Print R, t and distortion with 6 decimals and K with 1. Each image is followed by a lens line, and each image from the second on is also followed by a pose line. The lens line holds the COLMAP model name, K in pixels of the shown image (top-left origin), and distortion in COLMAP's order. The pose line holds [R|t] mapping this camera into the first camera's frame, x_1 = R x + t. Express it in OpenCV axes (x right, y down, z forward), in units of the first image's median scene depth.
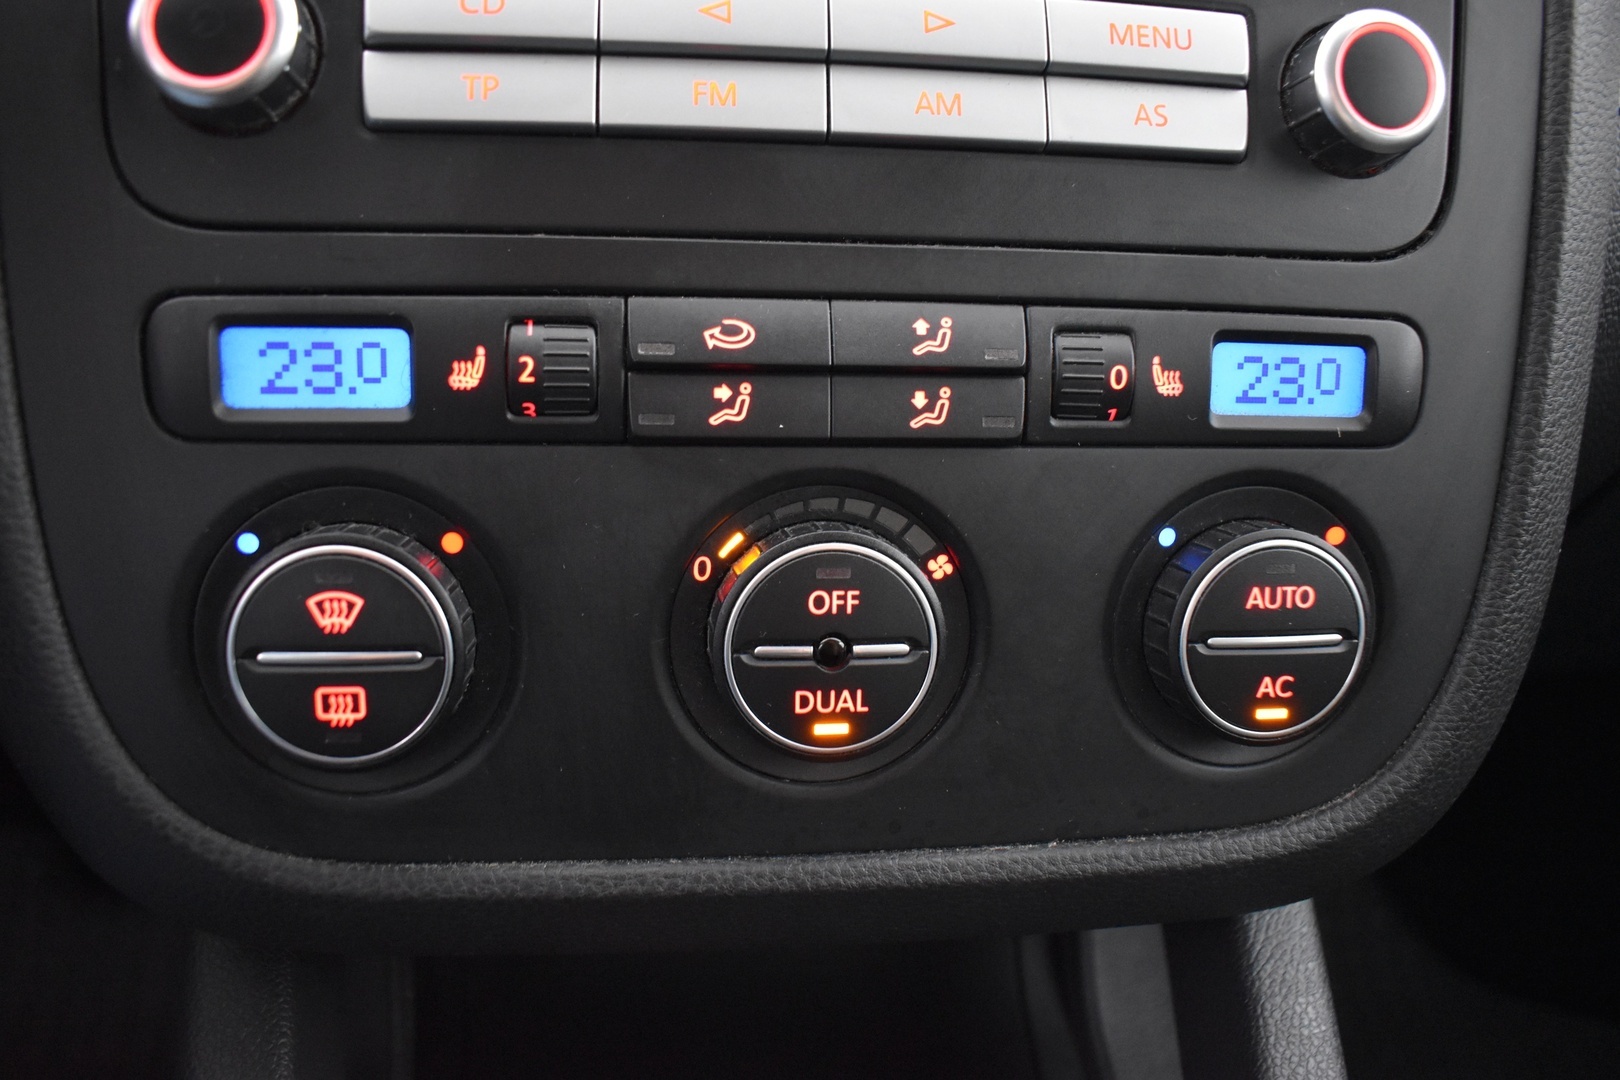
lens RADIAL K [[1263.8, 0, 804.7], [0, 1263.8, 537.6], [0, 0, 1]] dist [-0.080697, 0.003548]
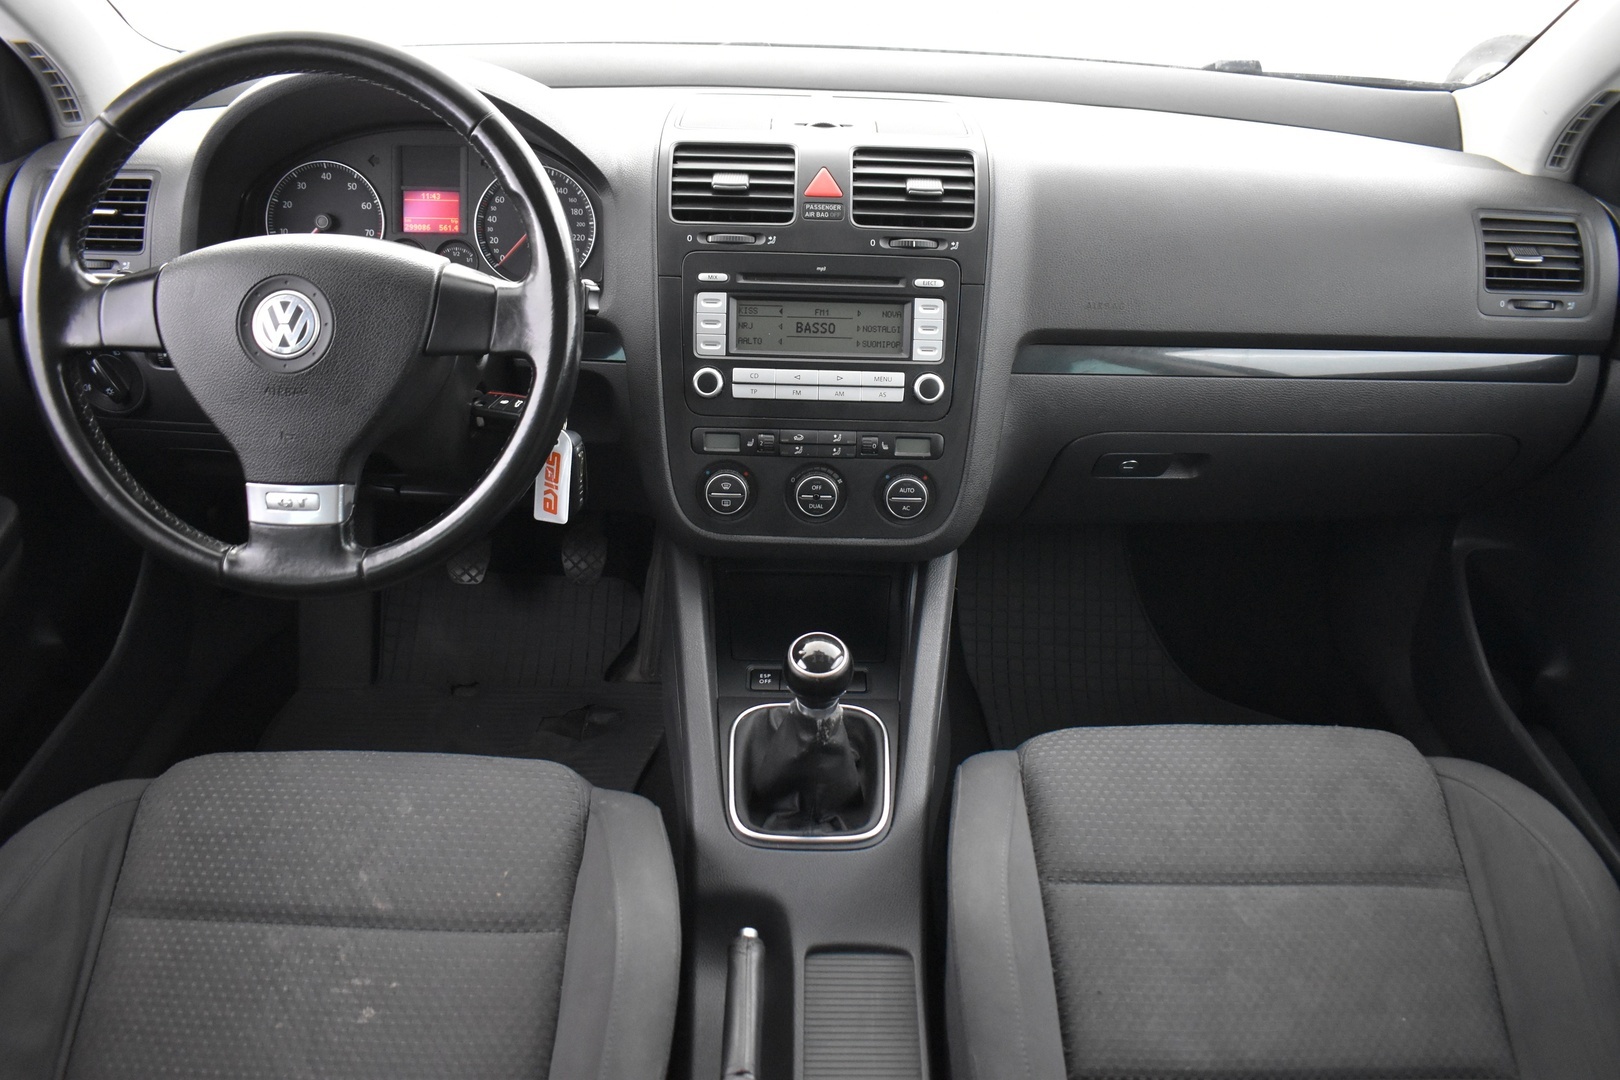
lens RADIAL K [[1263.8, 0, 805.3], [0, 1263.8, 542.4], [0, 0, 1]] dist [-0.080697, 0.003548]
pose [[0.992950, 0.044176, -0.109997, 0.573464], [-0.030626, 0.992063, 0.121958, -0.370028], [0.114511, -0.117729, 0.986421, -4.312051]]
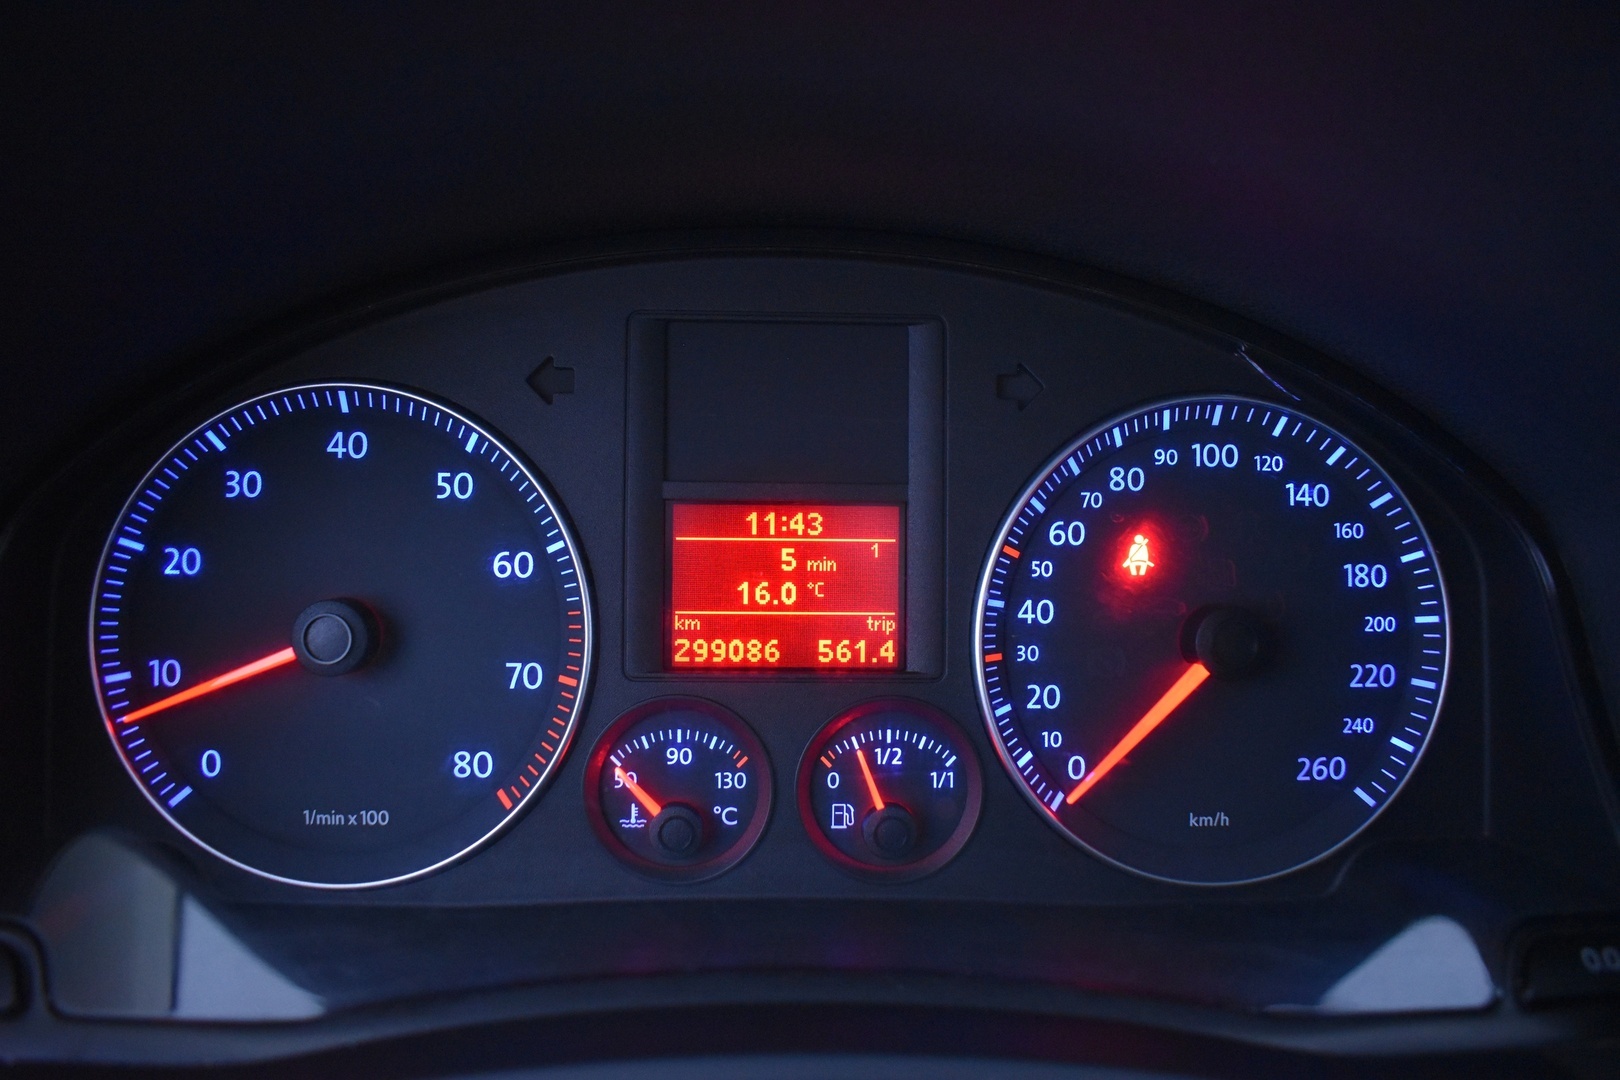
lens RADIAL K [[1263.8, 0, 814.4], [0, 1263.8, 536.7], [0, 0, 1]] dist [-0.080697, 0.003548]
pose [[0.996304, 0.000443, -0.085895, -1.711821], [-0.005714, 0.998113, -0.061131, -1.105784], [0.085706, 0.061396, 0.994427, -0.011133]]
